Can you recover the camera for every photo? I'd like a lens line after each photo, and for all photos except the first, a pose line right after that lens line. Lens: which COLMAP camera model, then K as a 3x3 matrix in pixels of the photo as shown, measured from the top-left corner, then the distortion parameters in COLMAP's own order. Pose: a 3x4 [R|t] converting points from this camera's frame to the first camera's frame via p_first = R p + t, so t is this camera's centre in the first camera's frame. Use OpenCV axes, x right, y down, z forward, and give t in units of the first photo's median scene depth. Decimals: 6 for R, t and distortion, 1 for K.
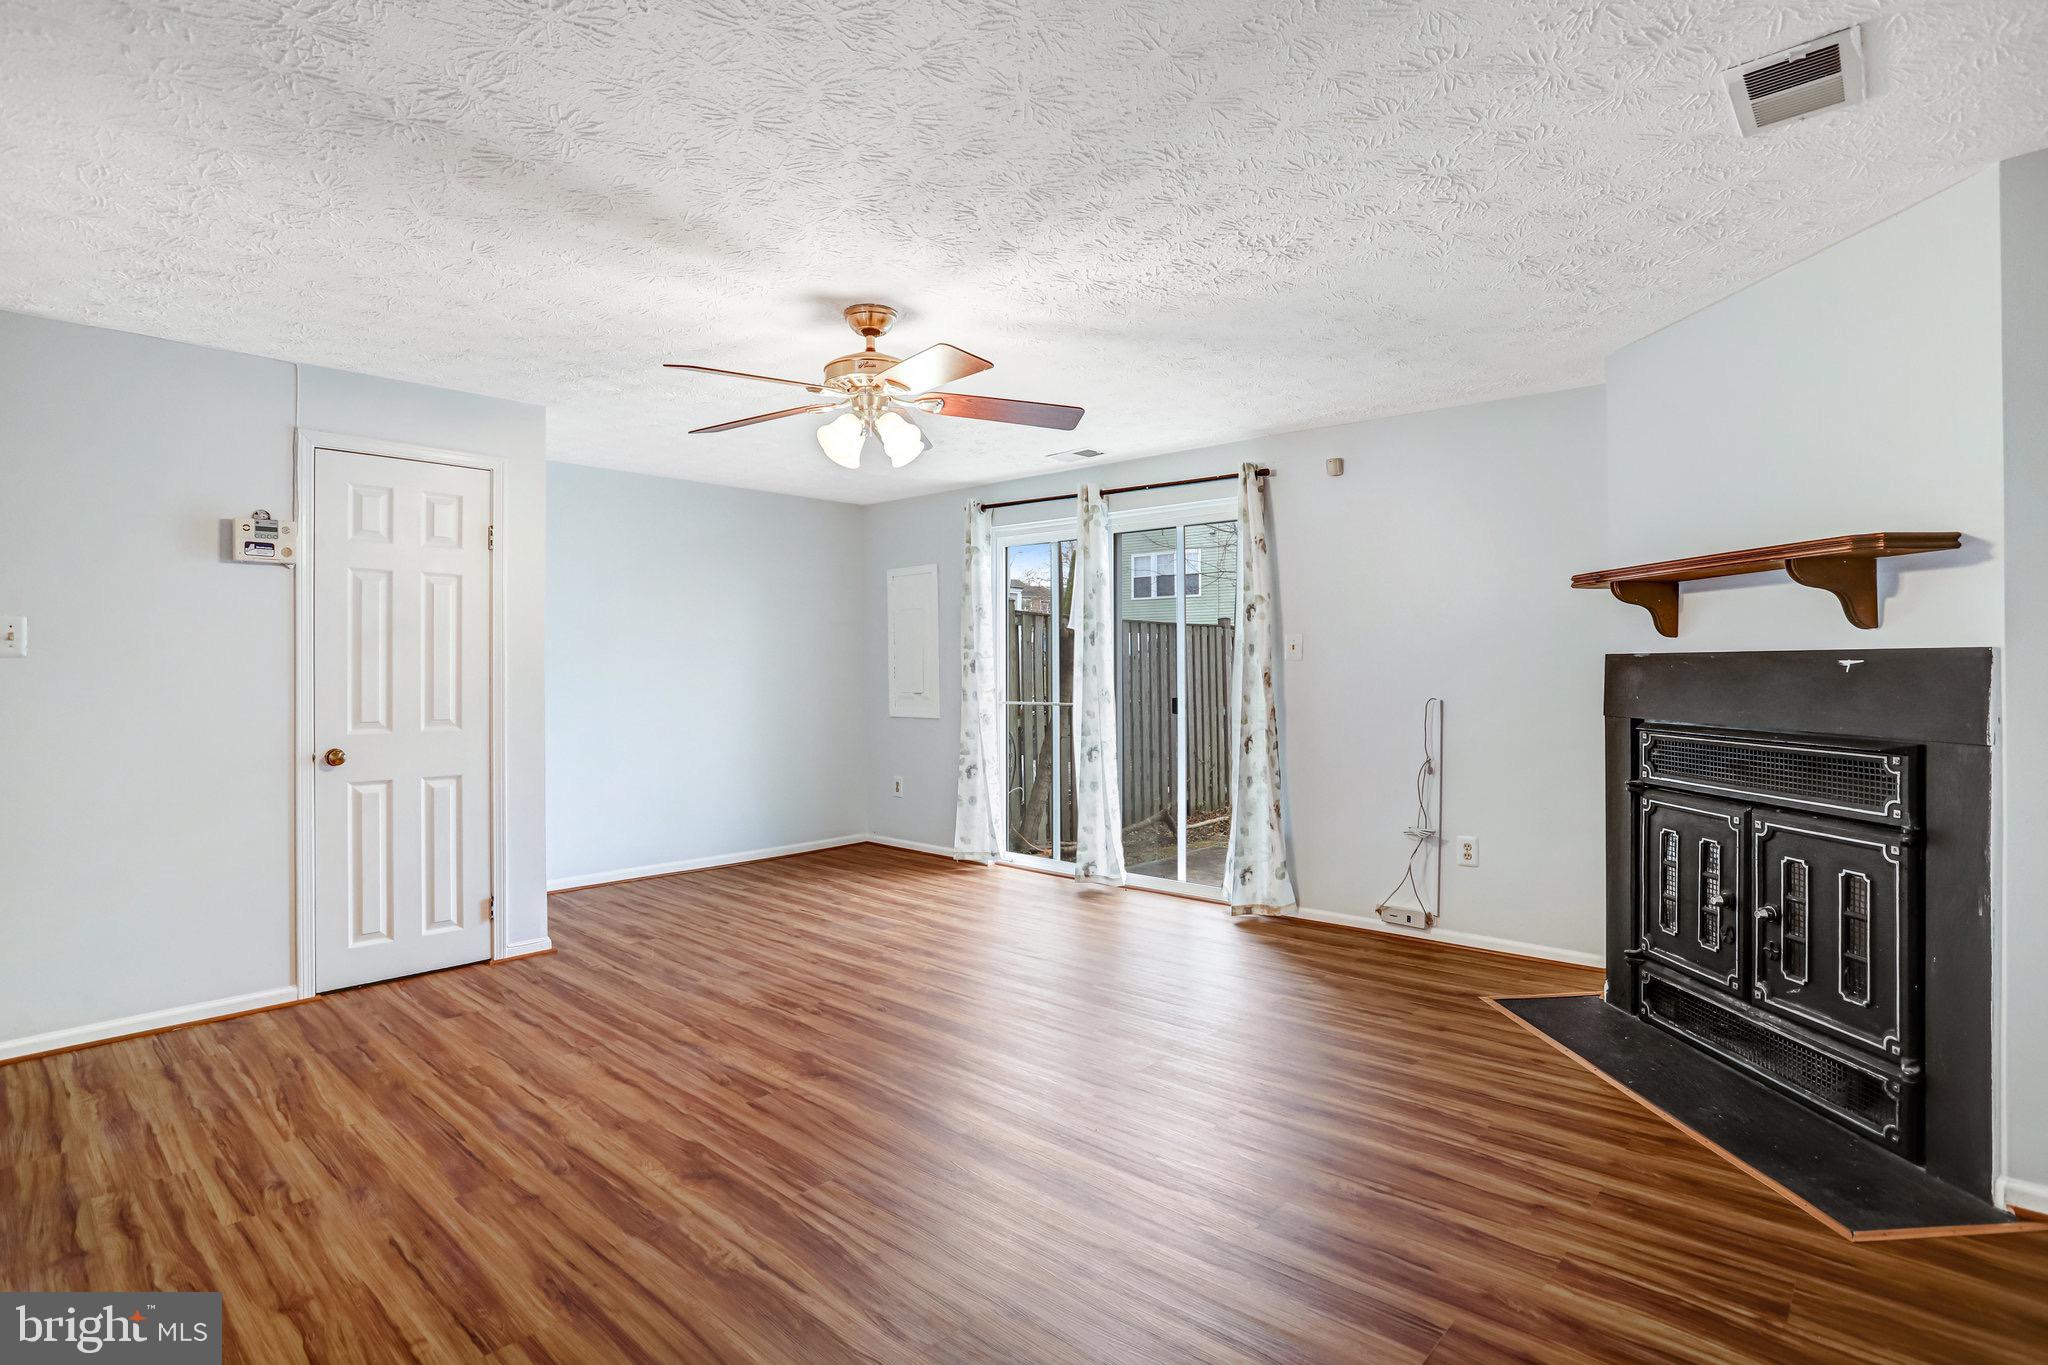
lens RADIAL K [[1029.5, 0, 1015.2], [0, 1029.5, 675.9], [0, 0, 1]] dist [-0.055275, 0.028404]
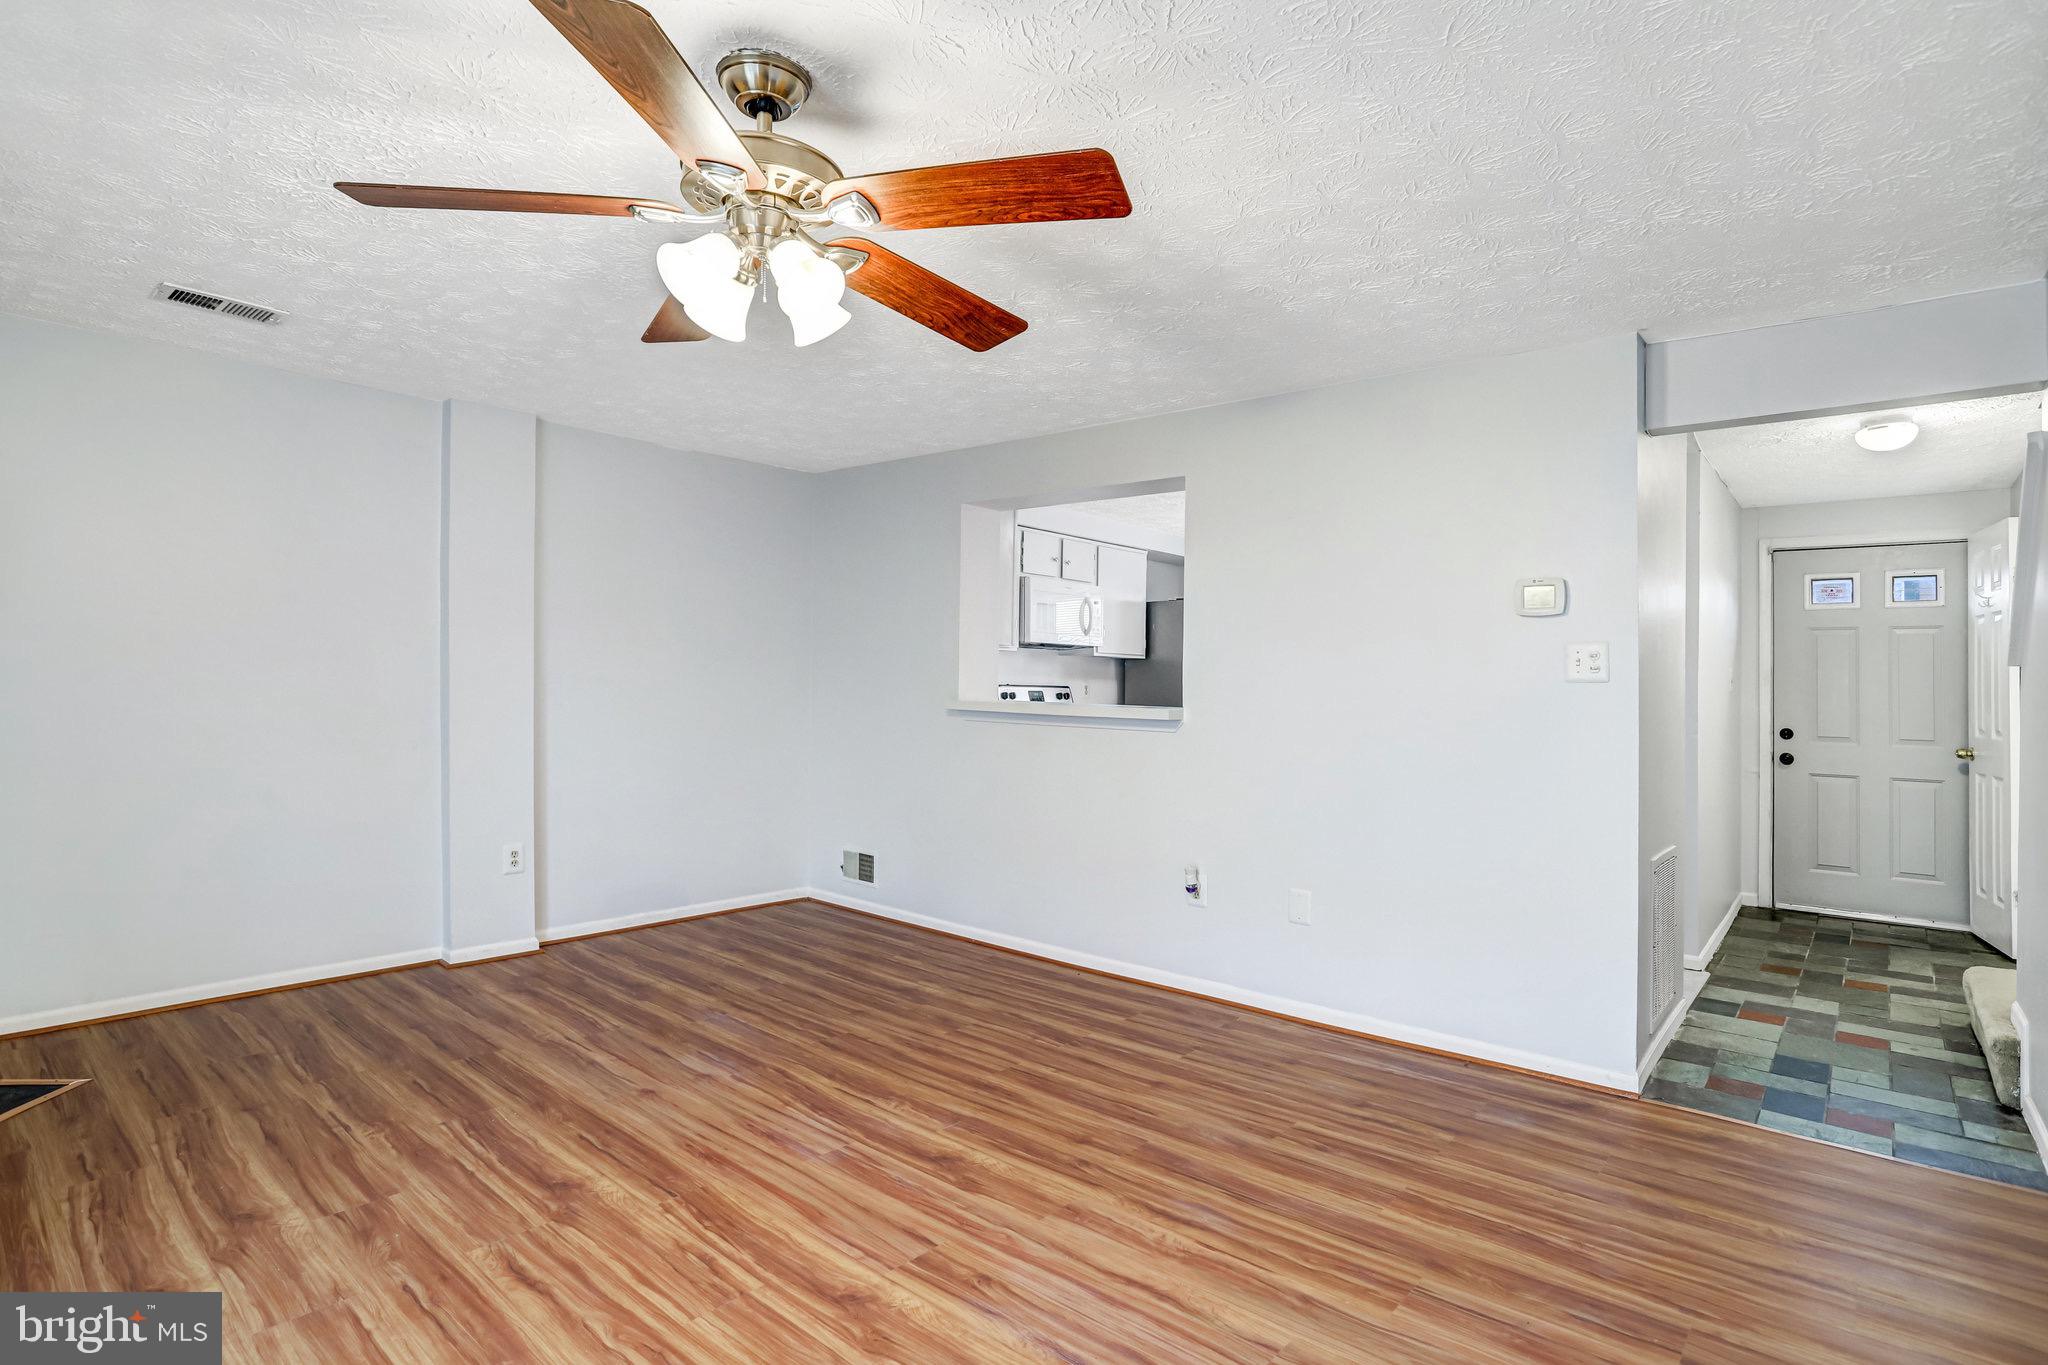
lens RADIAL K [[1029.4, 0, 1011.2], [0, 1029.4, 712.9], [0, 0, 1]] dist [-0.070565, 0.036717]
pose [[-0.999574, -0.012913, -0.026177, -0.273791], [-0.013744, 0.999399, 0.031837, -0.005959], [0.025750, 0.032183, -0.999150, 1.624231]]
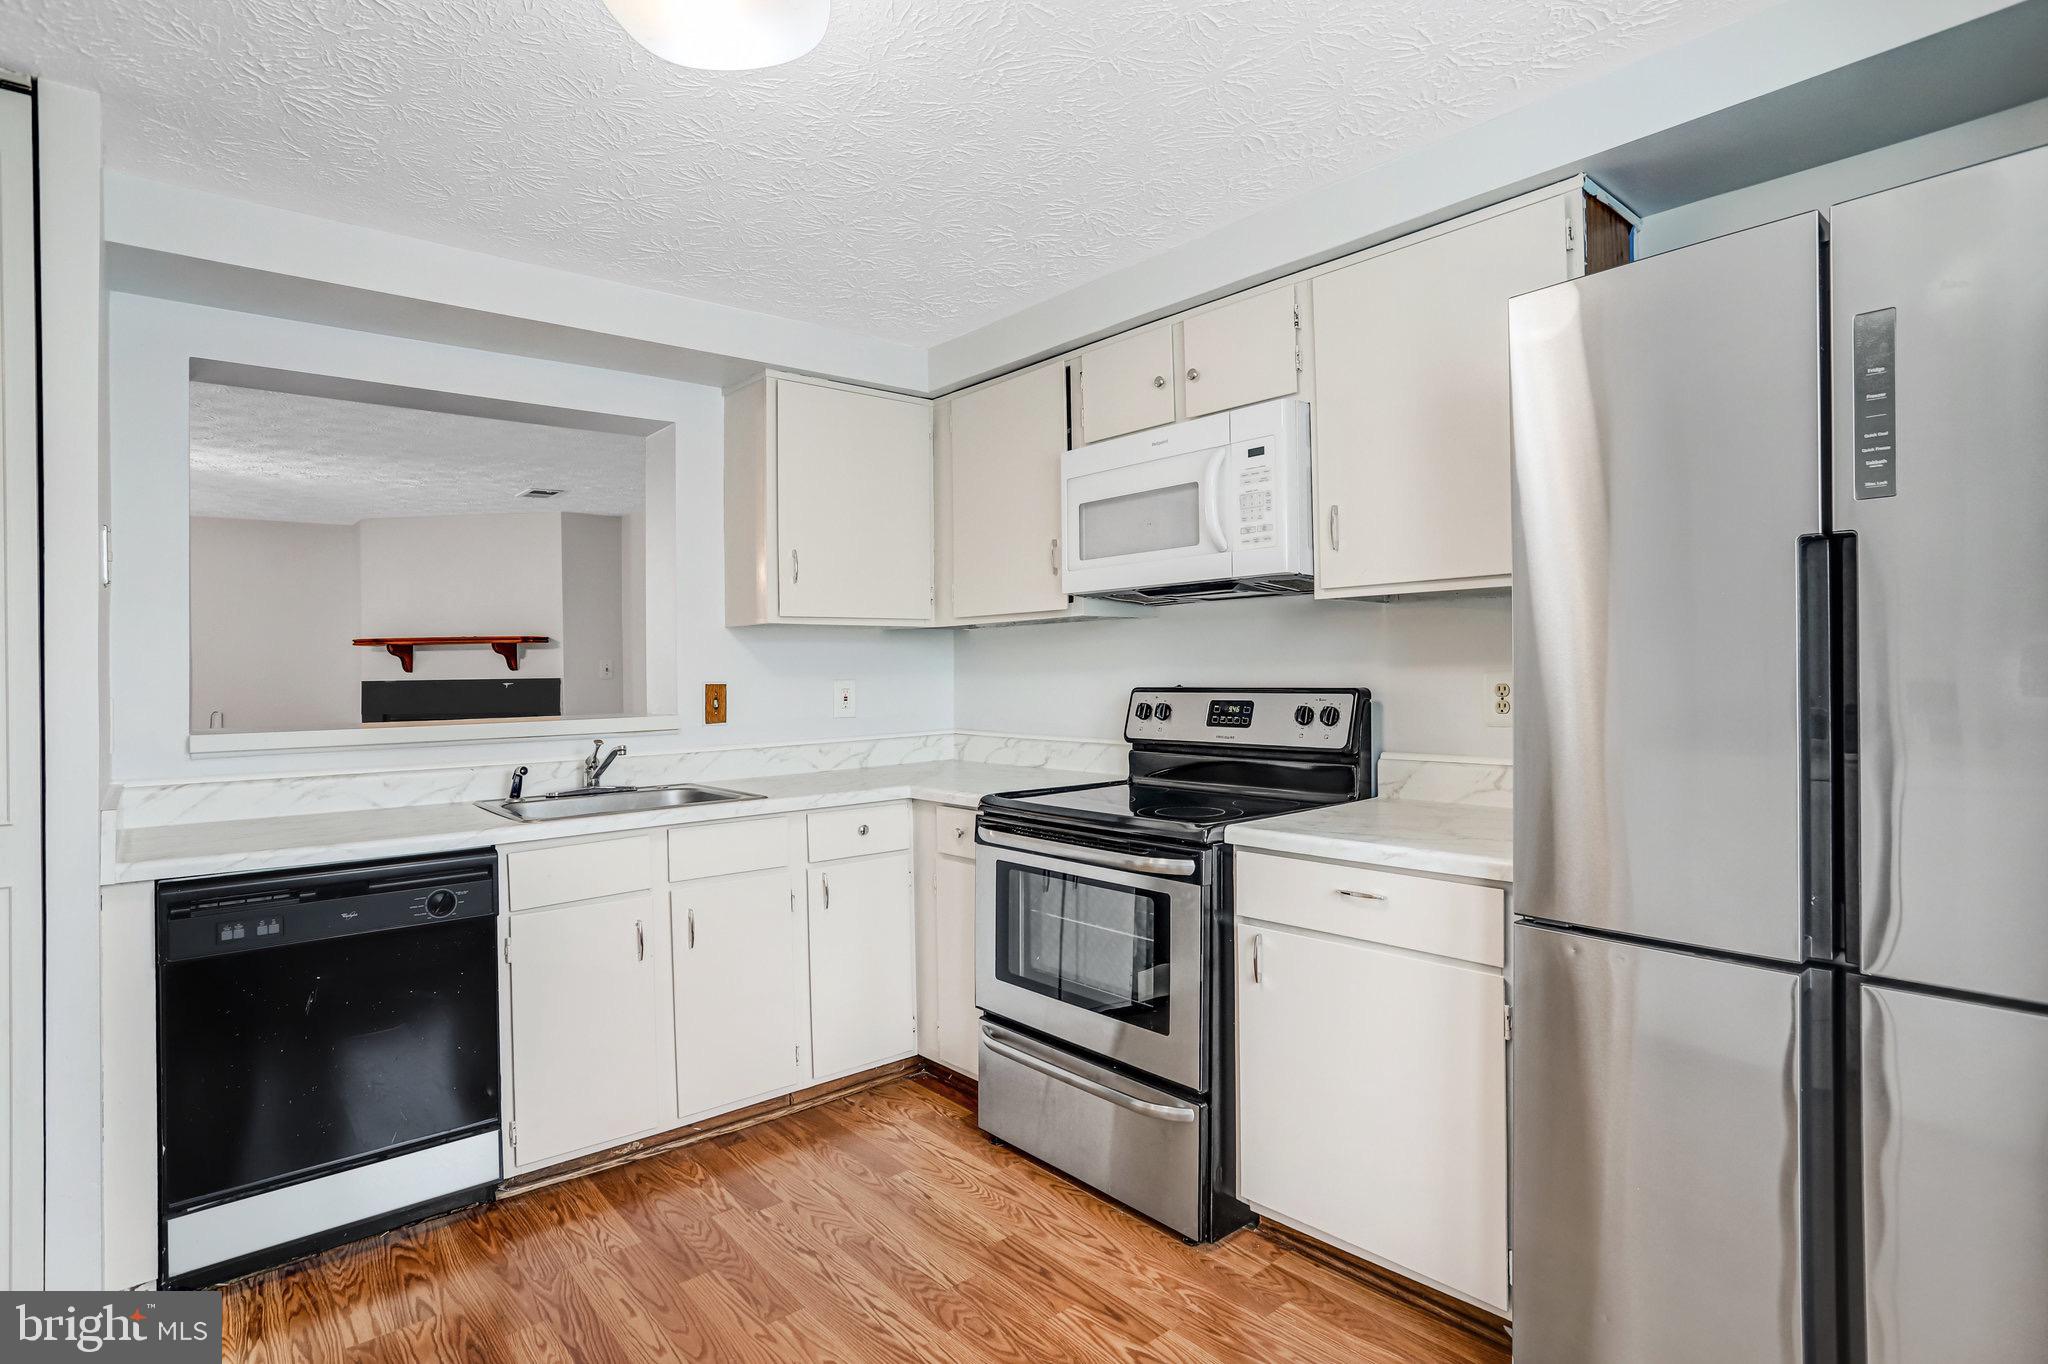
lens RADIAL K [[1038.1, 0, 1038.1], [0, 1038.1, 684.2], [0, 0, 1]] dist [-0.077205, 0.038773]
pose [[0.122635, -0.013792, 0.992356, -1.276384], [0.022031, 0.999695, 0.011171, -0.010523], [-0.992207, 0.020493, 0.122902, -0.519055]]
